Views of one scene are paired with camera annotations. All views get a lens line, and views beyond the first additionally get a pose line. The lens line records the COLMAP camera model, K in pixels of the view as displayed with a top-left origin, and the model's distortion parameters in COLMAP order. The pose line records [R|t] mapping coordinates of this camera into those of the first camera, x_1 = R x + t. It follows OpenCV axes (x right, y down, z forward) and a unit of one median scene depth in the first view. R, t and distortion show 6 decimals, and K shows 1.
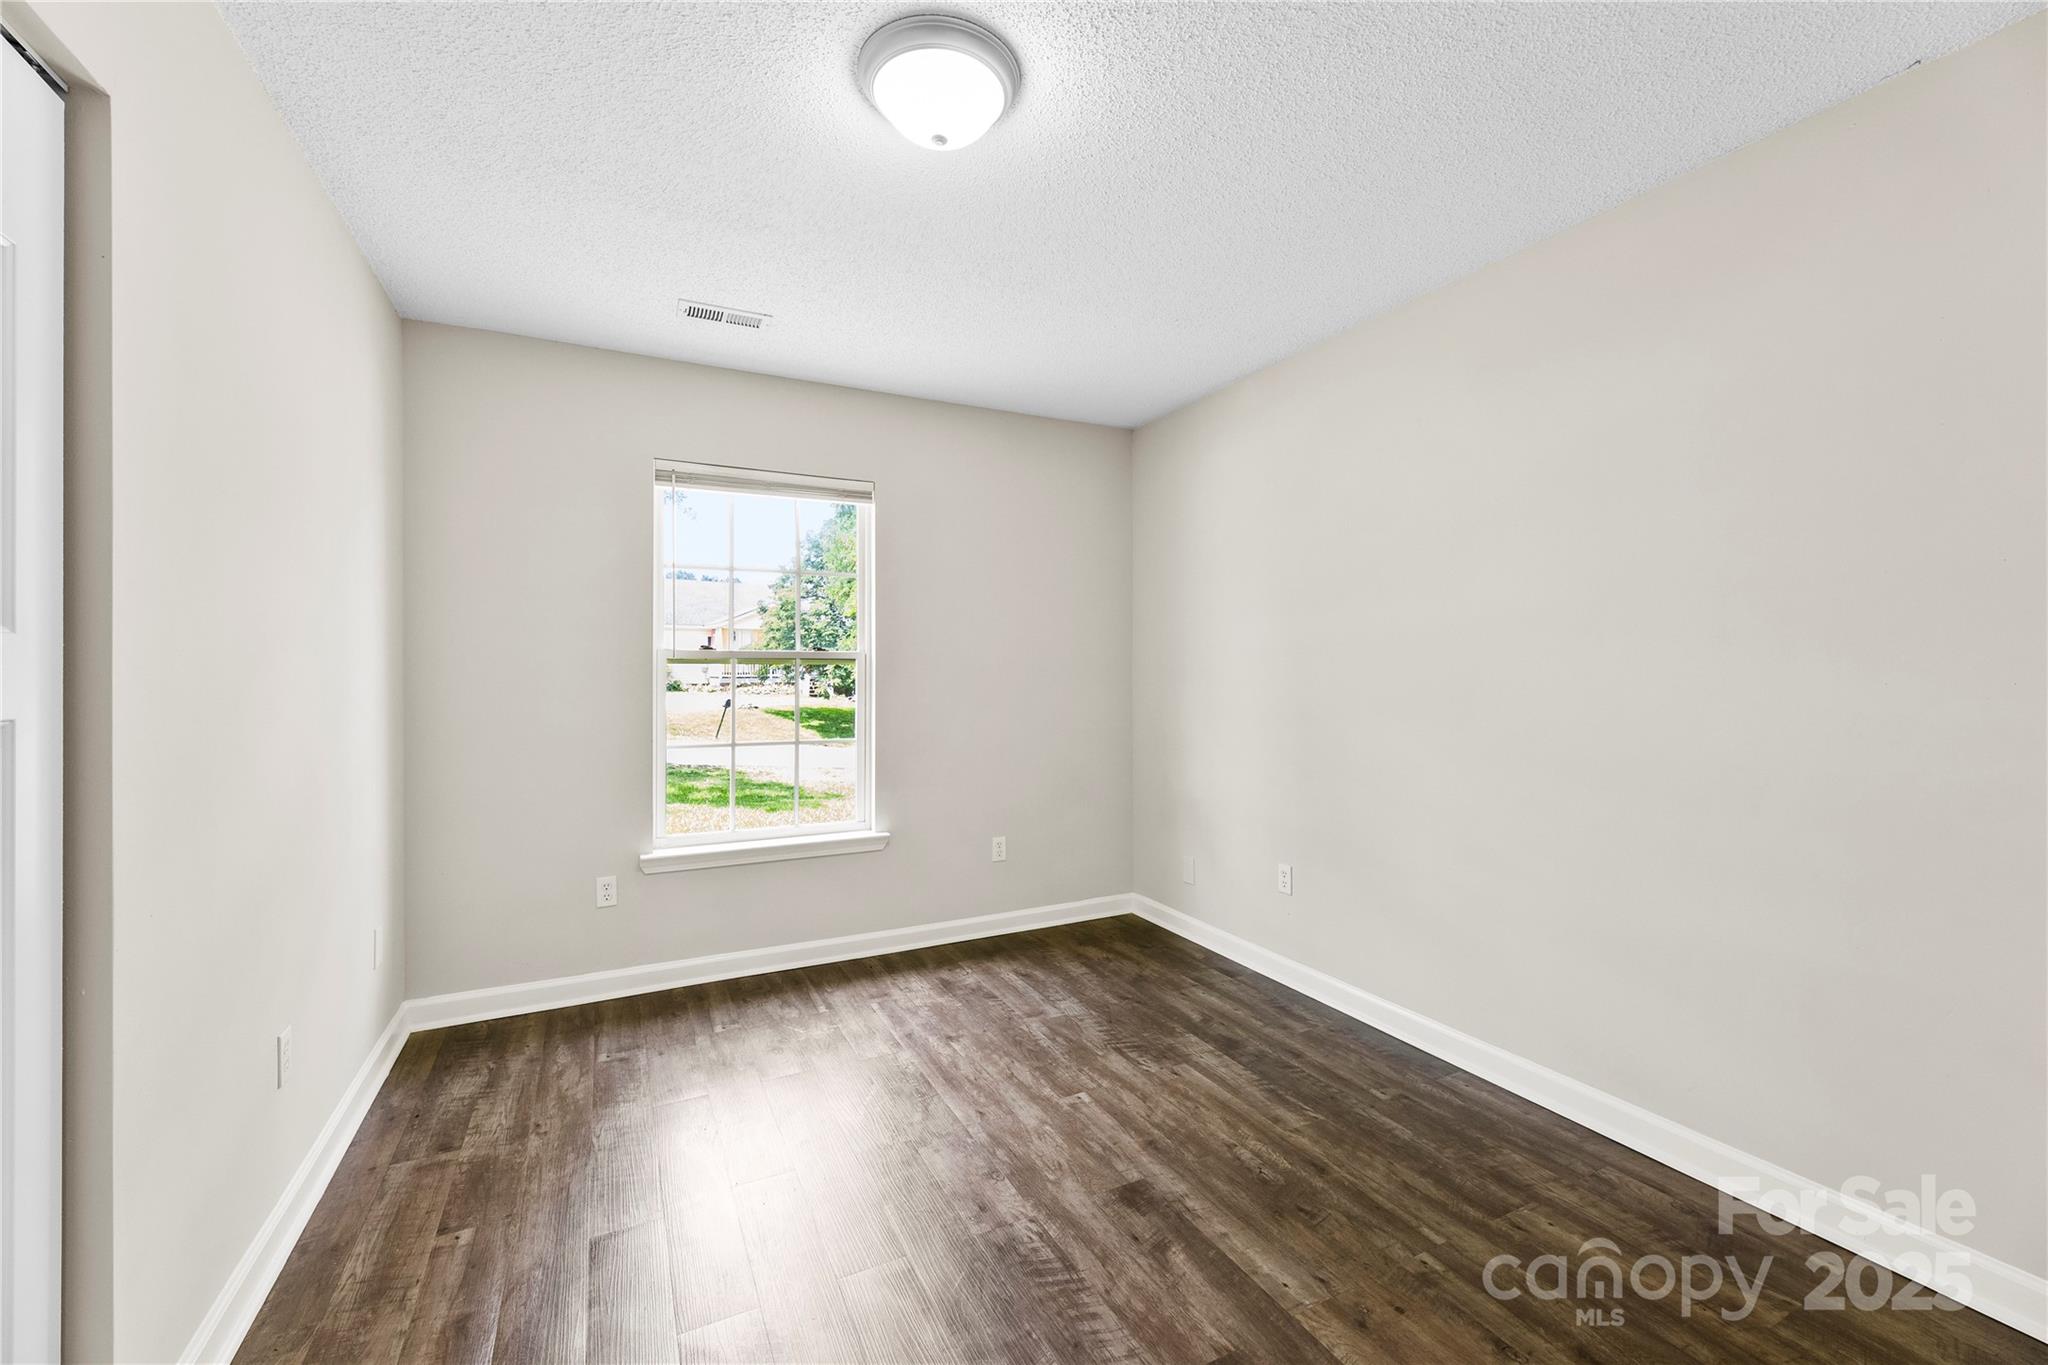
lens RADIAL K [[829.8, 0, 1033.3], [0, 829.8, 692.0], [0, 0, 1]] dist [0.001607, -0.001143]
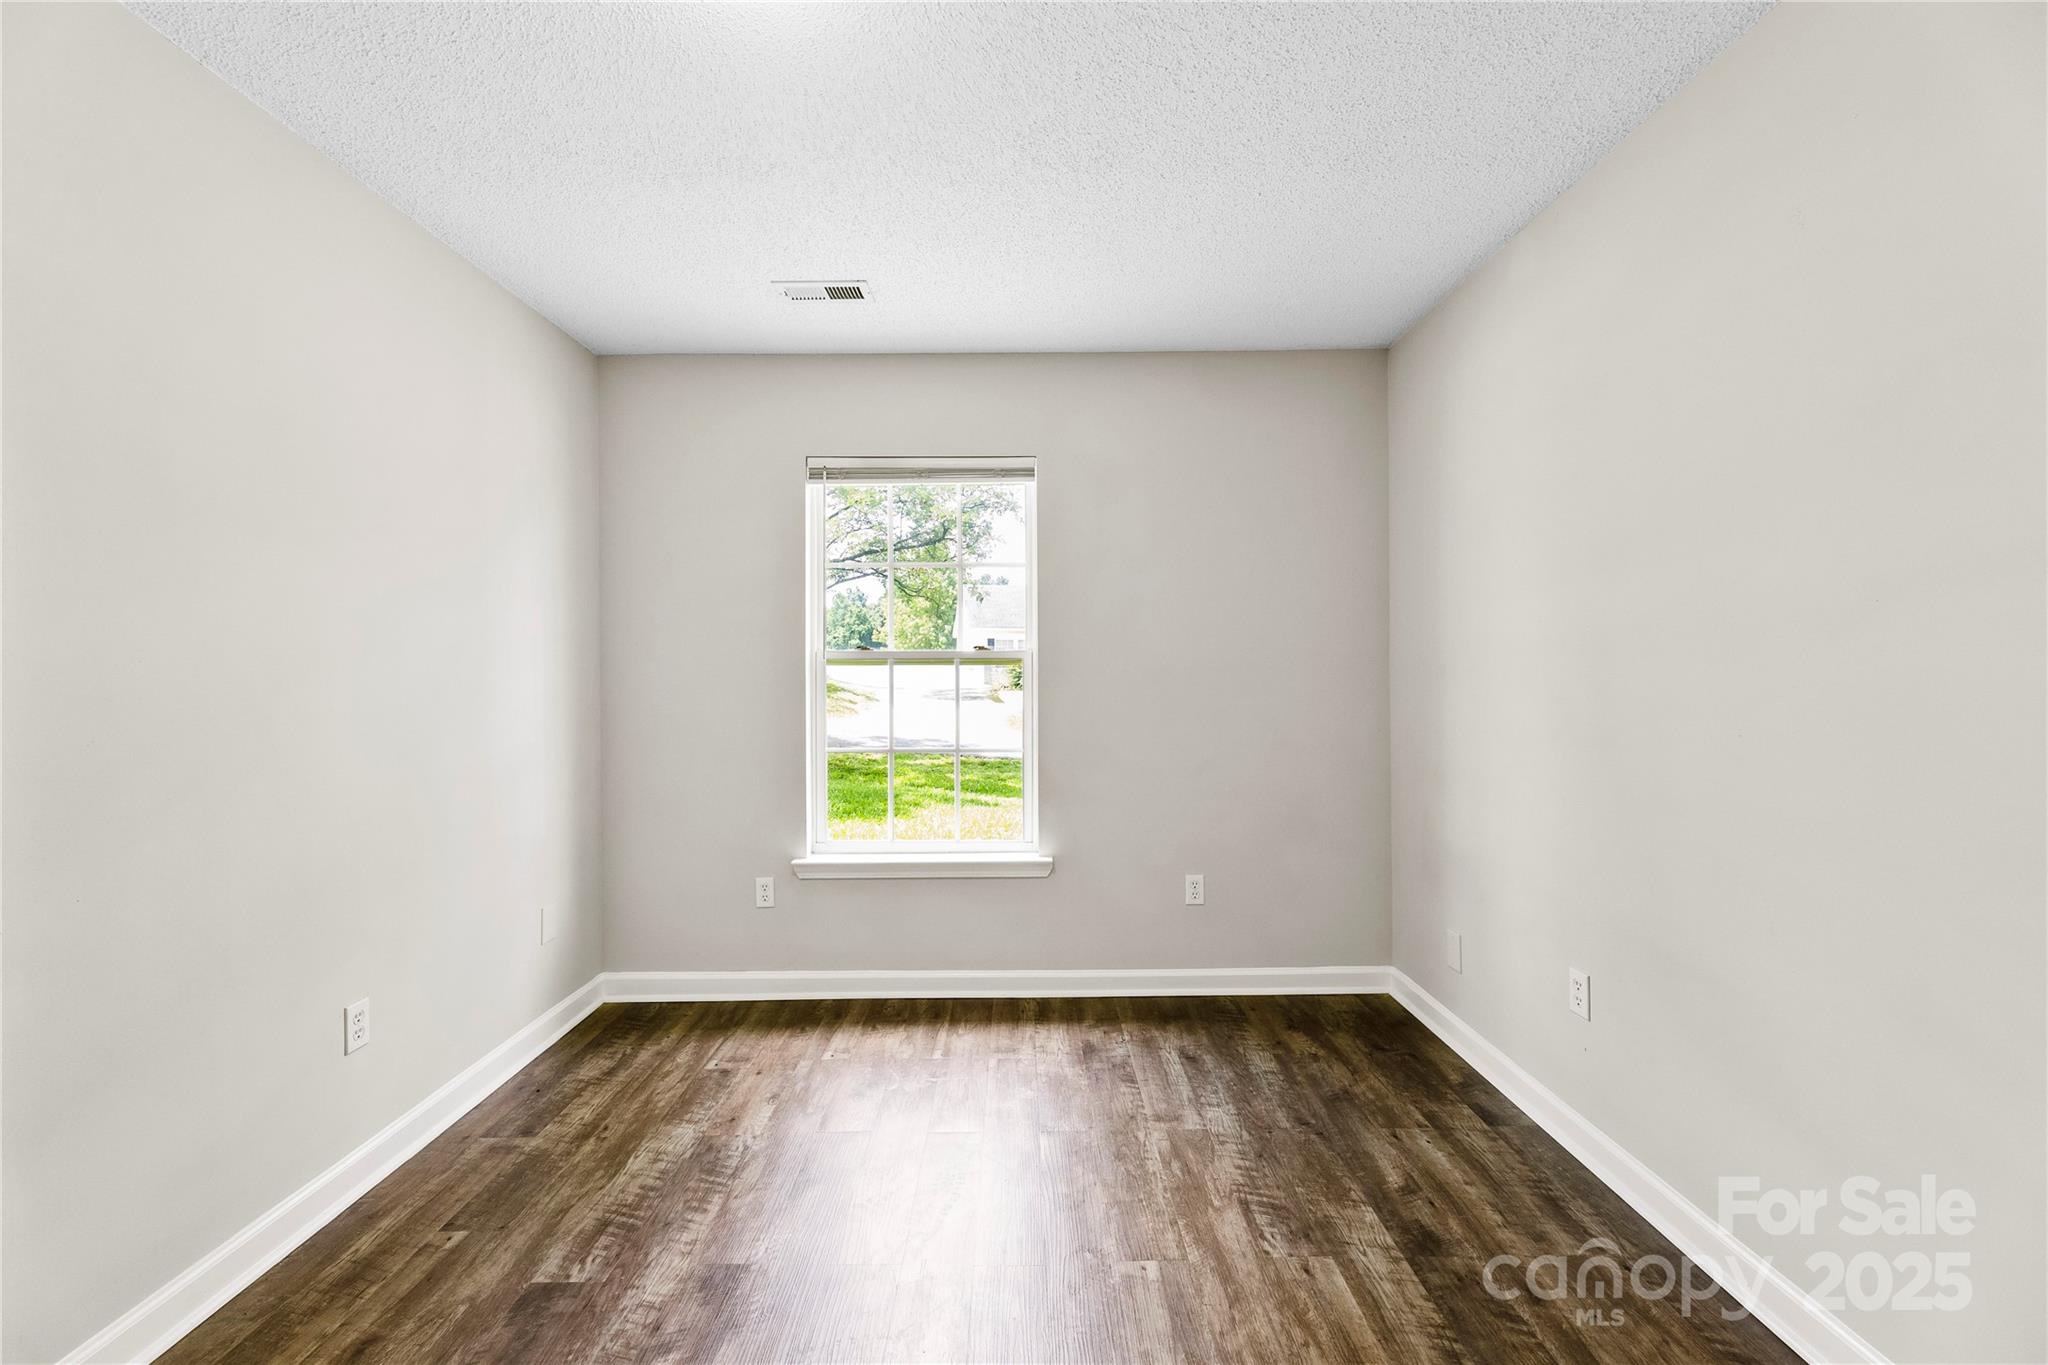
lens RADIAL K [[829.8, 0, 1035.3], [0, 829.8, 682.6], [0, 0, 1]] dist [0.001607, -0.001143]
pose [[0.891250, 0.002515, -0.453505, 0.234029], [-0.006902, 0.999944, -0.008018, -0.007857], [0.453460, 0.010276, 0.891217, 0.249147]]
